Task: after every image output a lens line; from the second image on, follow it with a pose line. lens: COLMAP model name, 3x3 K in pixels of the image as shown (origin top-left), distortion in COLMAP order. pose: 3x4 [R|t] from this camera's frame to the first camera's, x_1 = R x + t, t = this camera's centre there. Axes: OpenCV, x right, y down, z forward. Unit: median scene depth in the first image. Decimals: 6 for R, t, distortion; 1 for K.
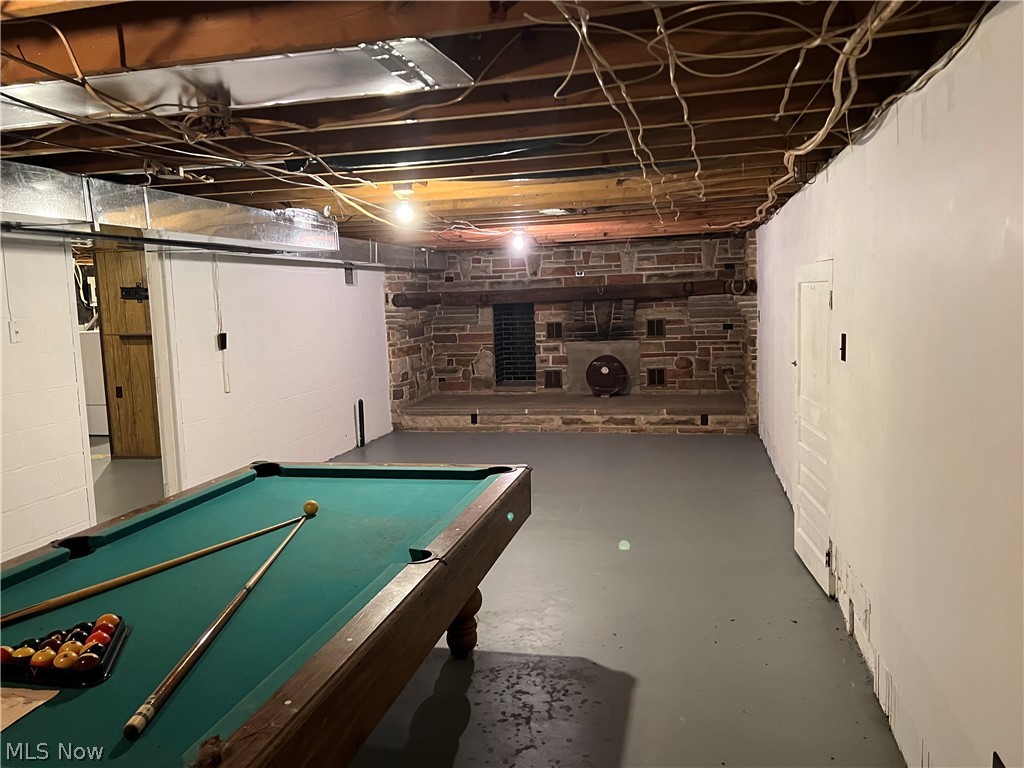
lens RADIAL K [[775.2, 0, 514.3], [0, 775.2, 383.4], [0, 0, 1]] dist [0.104147, -0.096287]
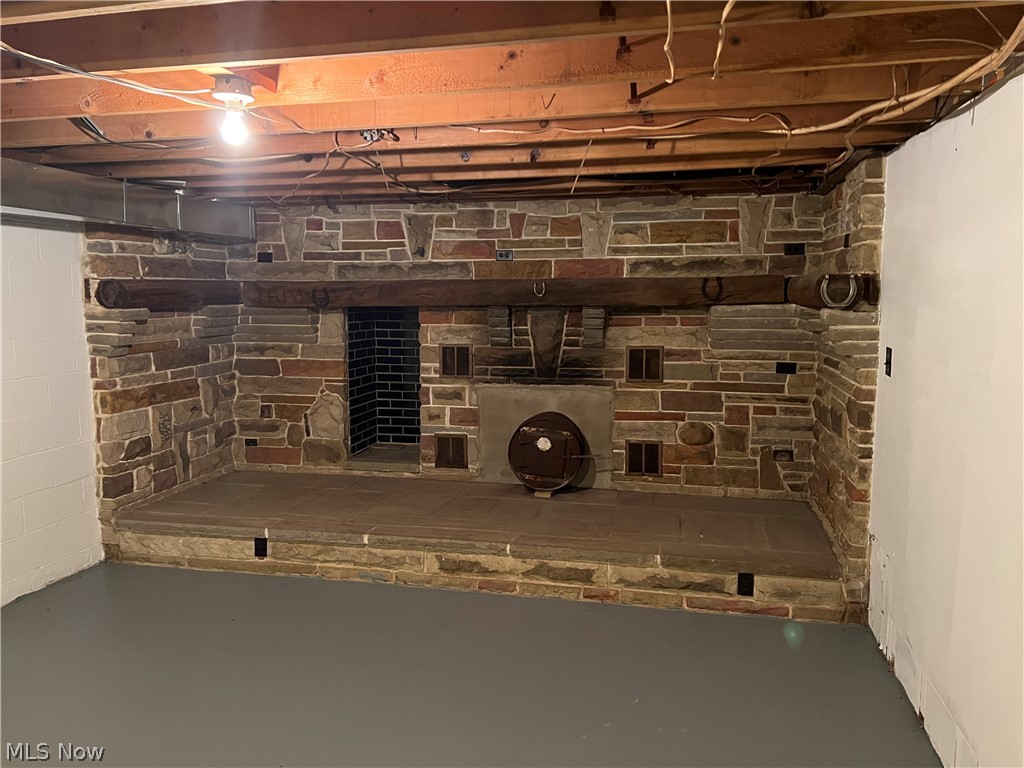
lens RADIAL K [[775.2, 0, 518.3], [0, 775.2, 381.9], [0, 0, 1]] dist [0.104147, -0.096287]
pose [[0.999423, 0.030923, 0.014083, 0.091756], [-0.030970, 0.999515, 0.003107, -0.059381], [-0.013980, -0.003542, 0.999896, 0.489851]]
